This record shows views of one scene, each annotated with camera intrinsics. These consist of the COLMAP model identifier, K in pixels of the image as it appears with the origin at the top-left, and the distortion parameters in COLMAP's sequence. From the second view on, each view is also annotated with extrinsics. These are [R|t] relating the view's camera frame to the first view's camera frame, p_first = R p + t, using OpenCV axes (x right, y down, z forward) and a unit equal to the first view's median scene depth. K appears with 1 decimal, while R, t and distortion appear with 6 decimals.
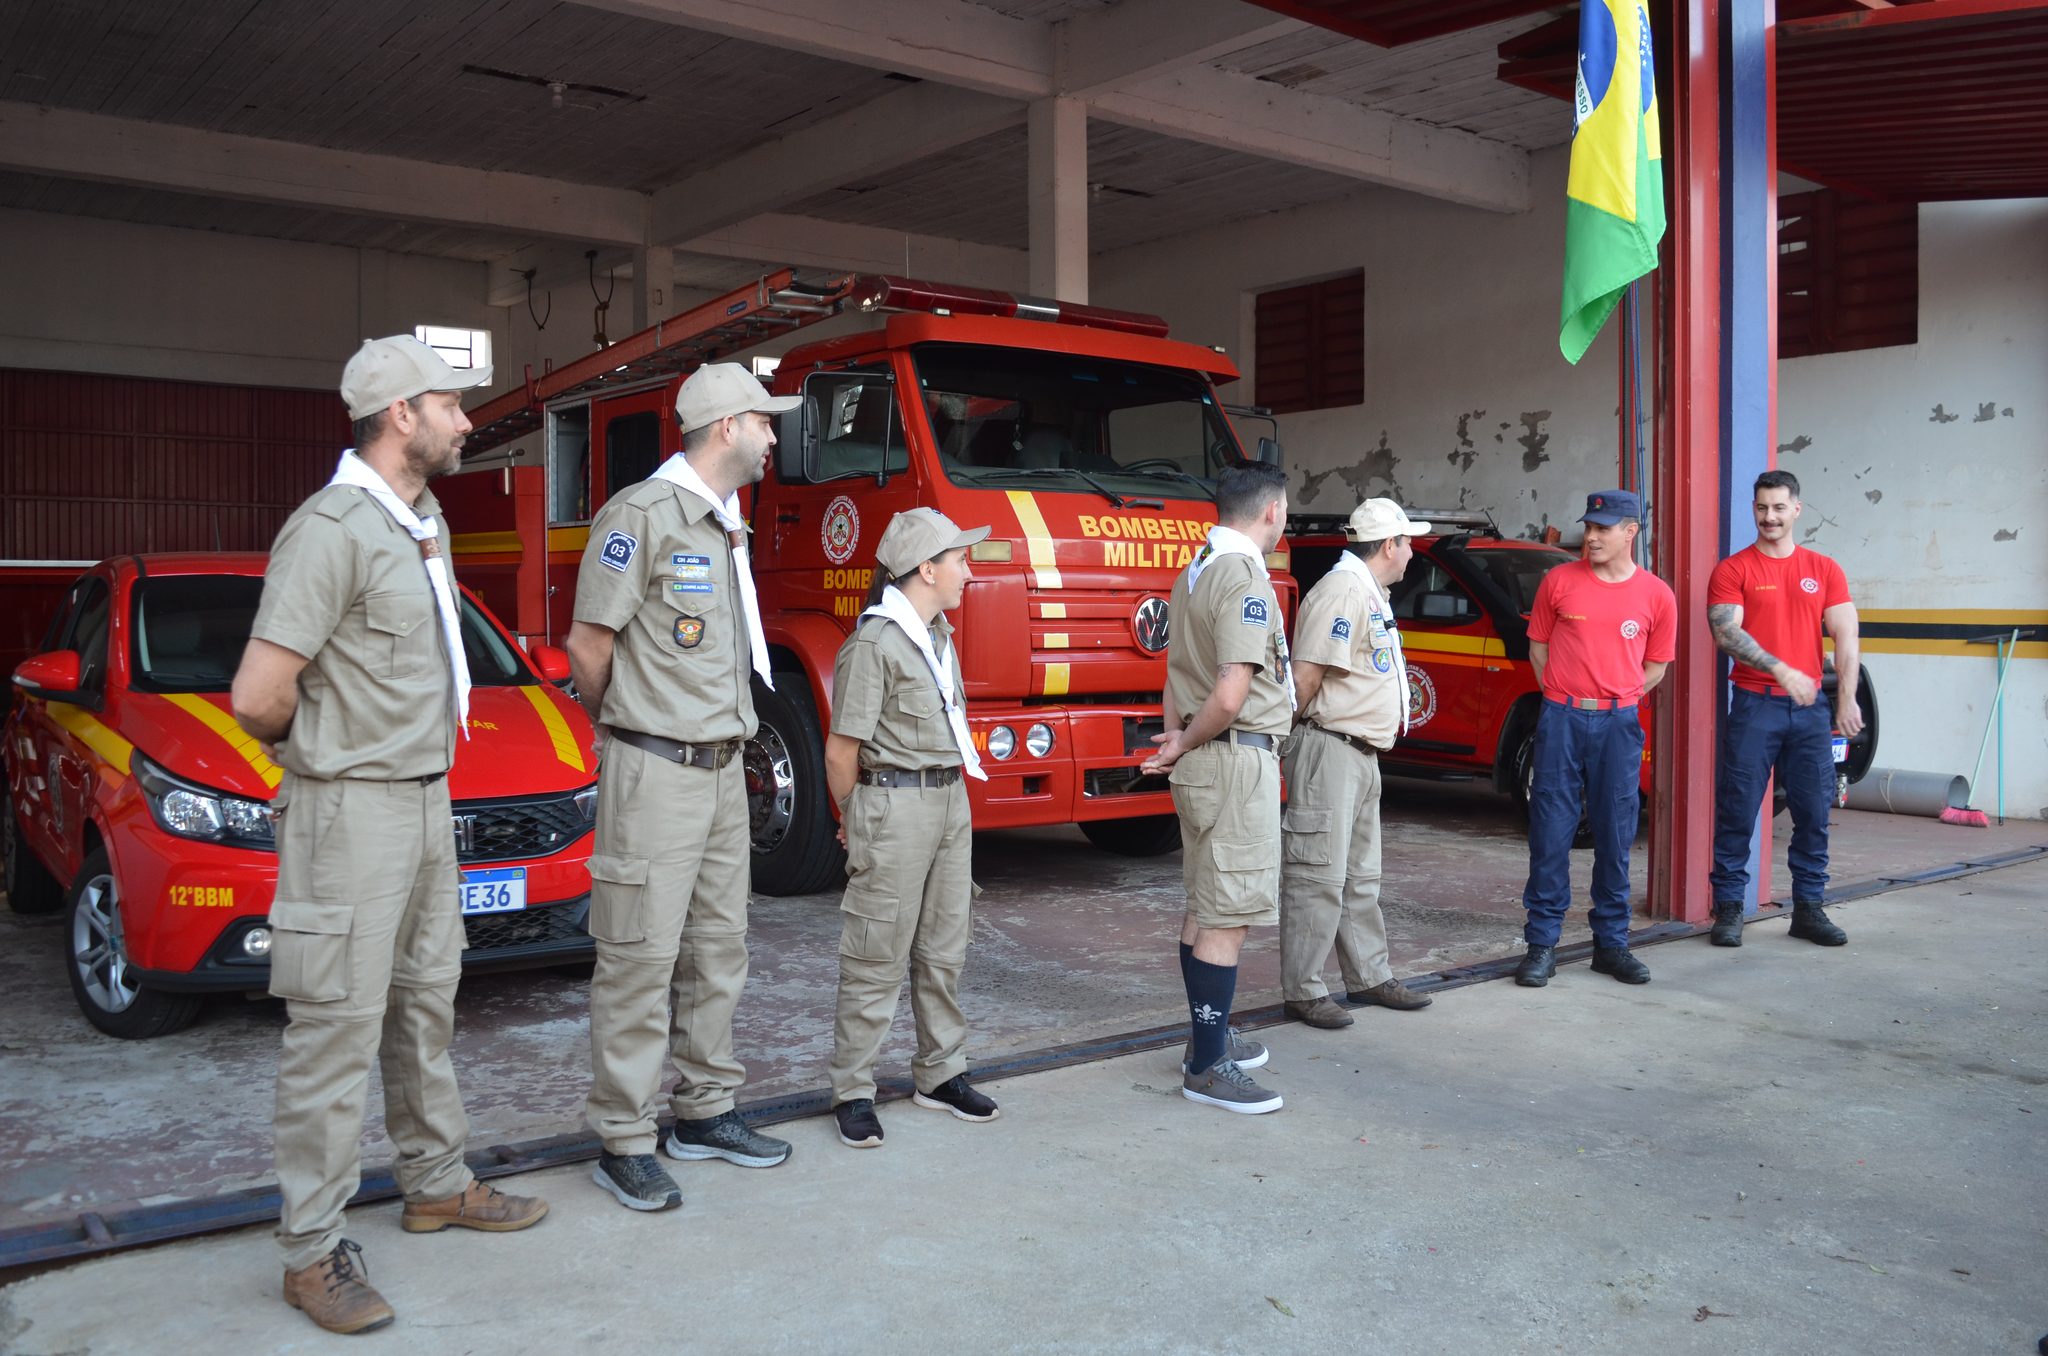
lens RADIAL K [[1773.6, 0, 1034.4], [0, 1773.6, 677.3], [0, 0, 1]] dist [-0.084721, 0.010458]
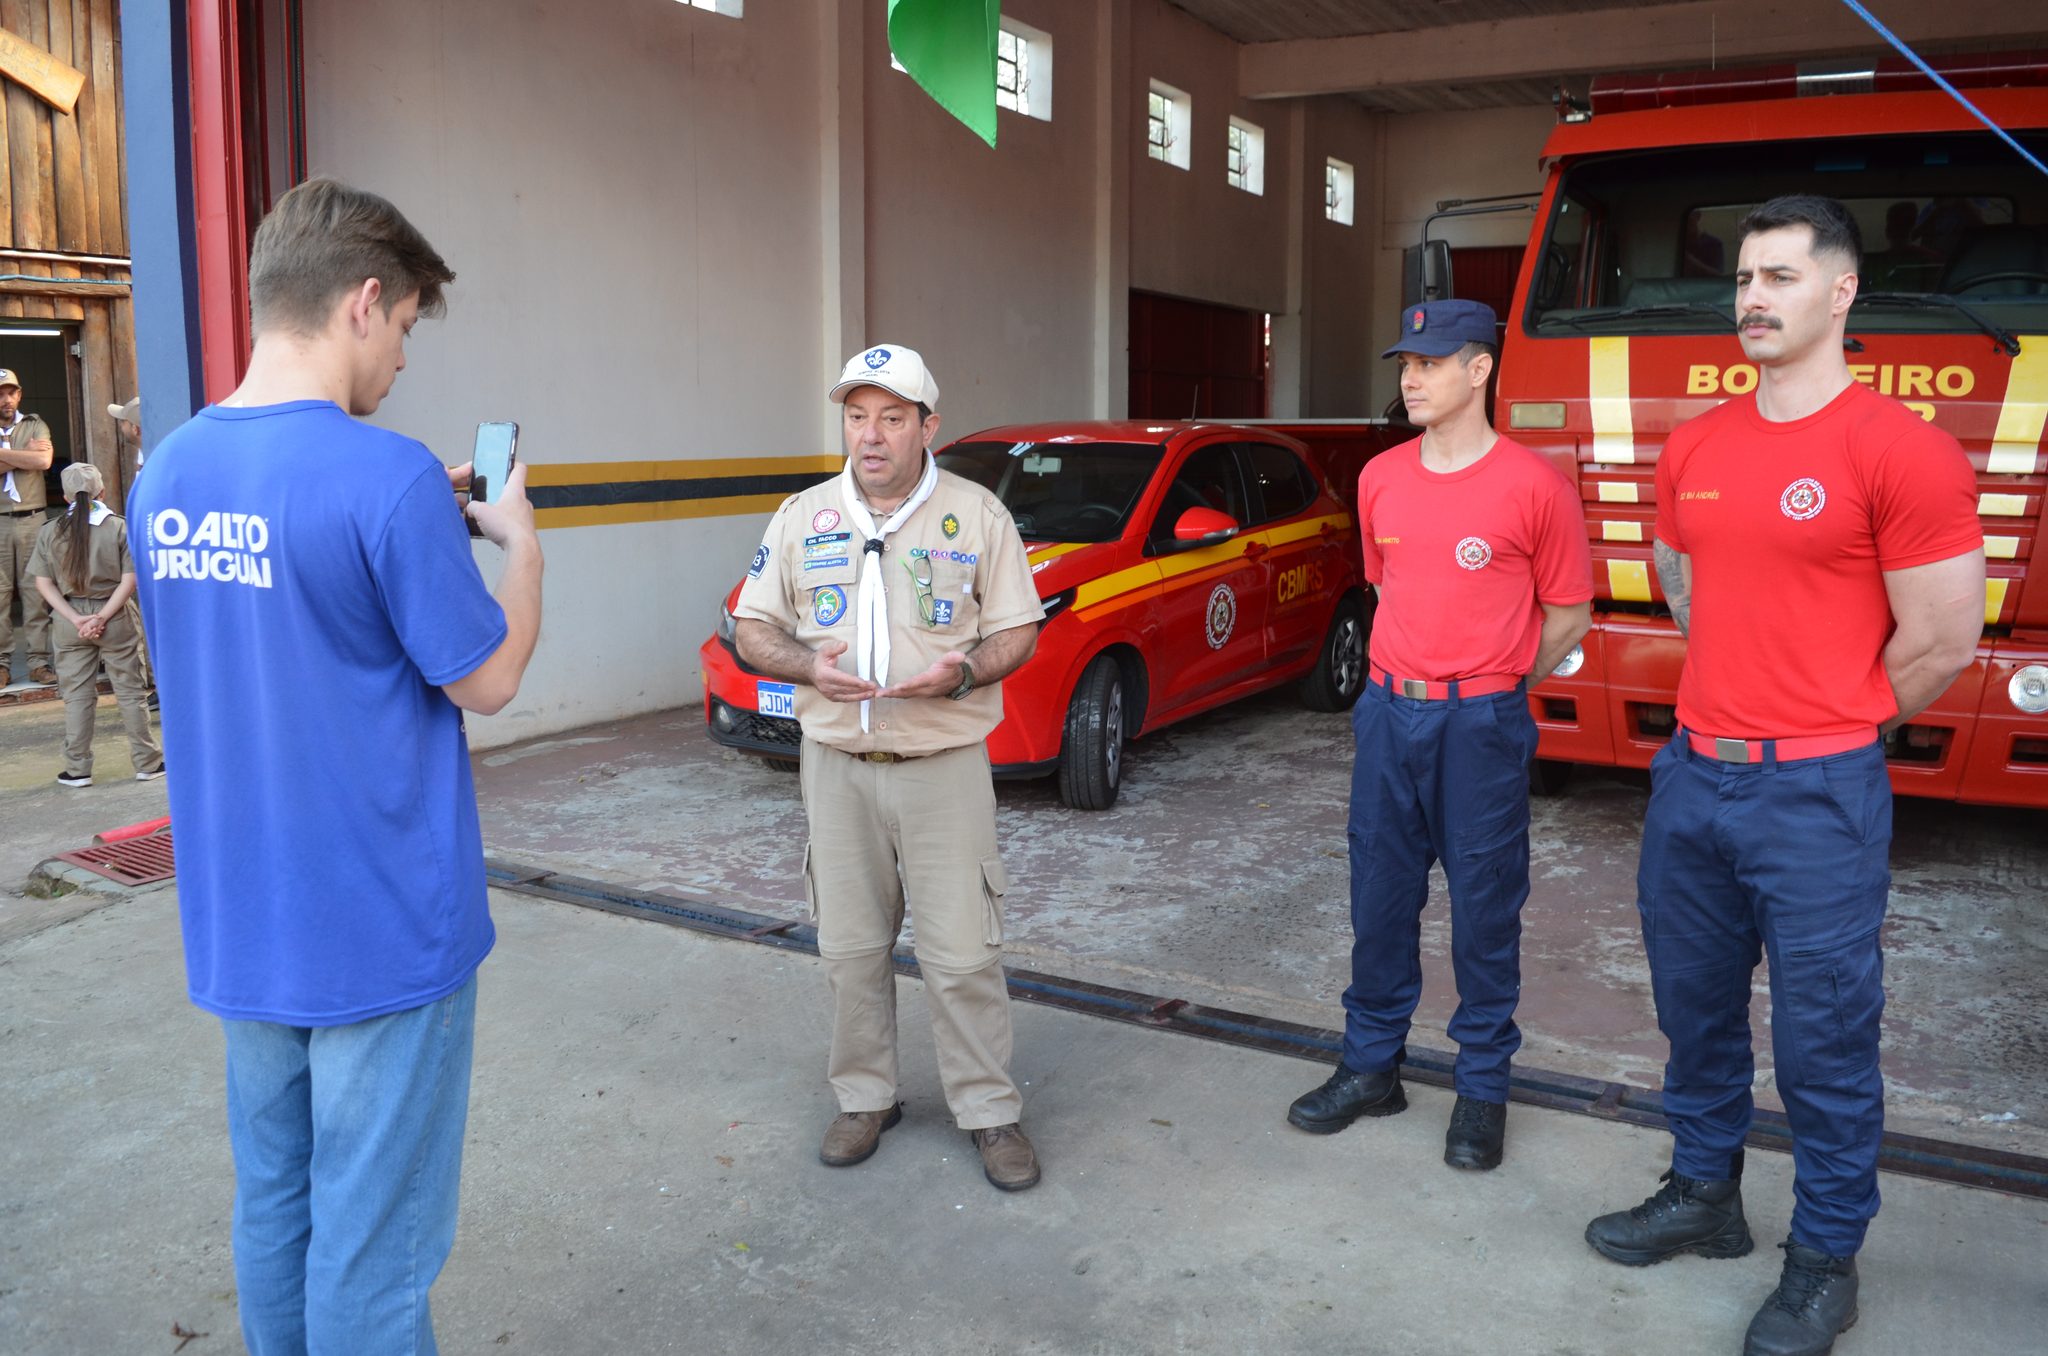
lens RADIAL K [[1599.9, 0, 1047.1], [0, 1599.9, 666.2], [0, 0, 1]] dist [-0.084562, 0.003559]
pose [[0.372684, 0.134997, -0.918086, 0.536788], [-0.036706, 0.990732, 0.130779, -0.041536], [0.927232, -0.015040, 0.374185, 0.487987]]
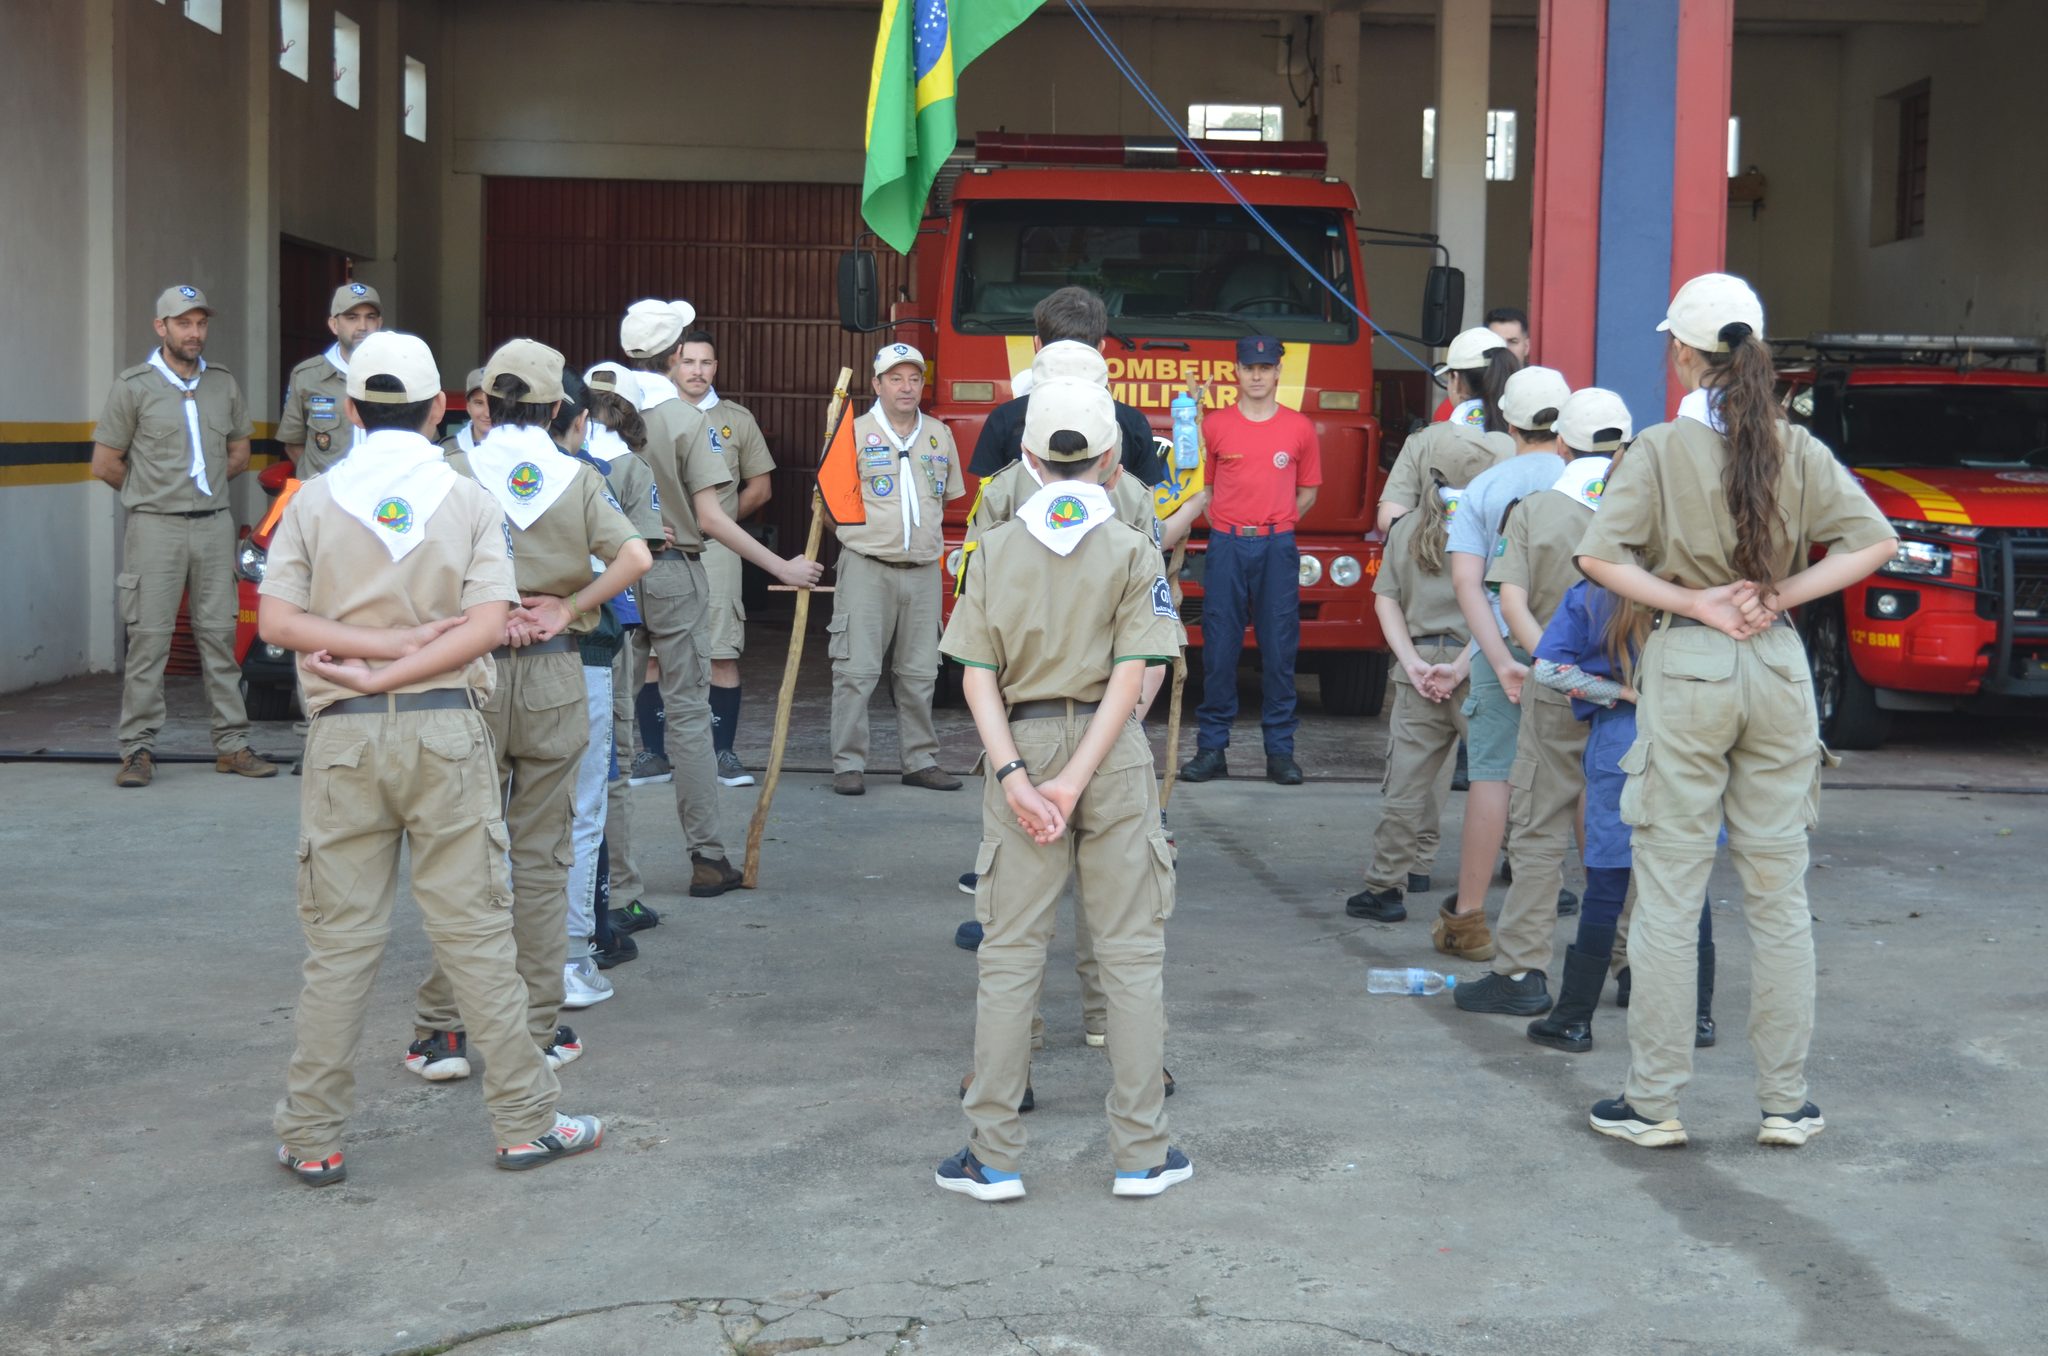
lens RADIAL K [[3053.1, 0, 947.4], [0, 3053.1, 675.6], [0, 0, 1]] dist [-0.025370, -0.011748]
pose [[0.791796, 0.063050, -0.607523, 1.063089], [-0.039797, 0.997870, 0.051693, 0.007182], [0.609488, -0.016753, 0.792618, -0.491418]]
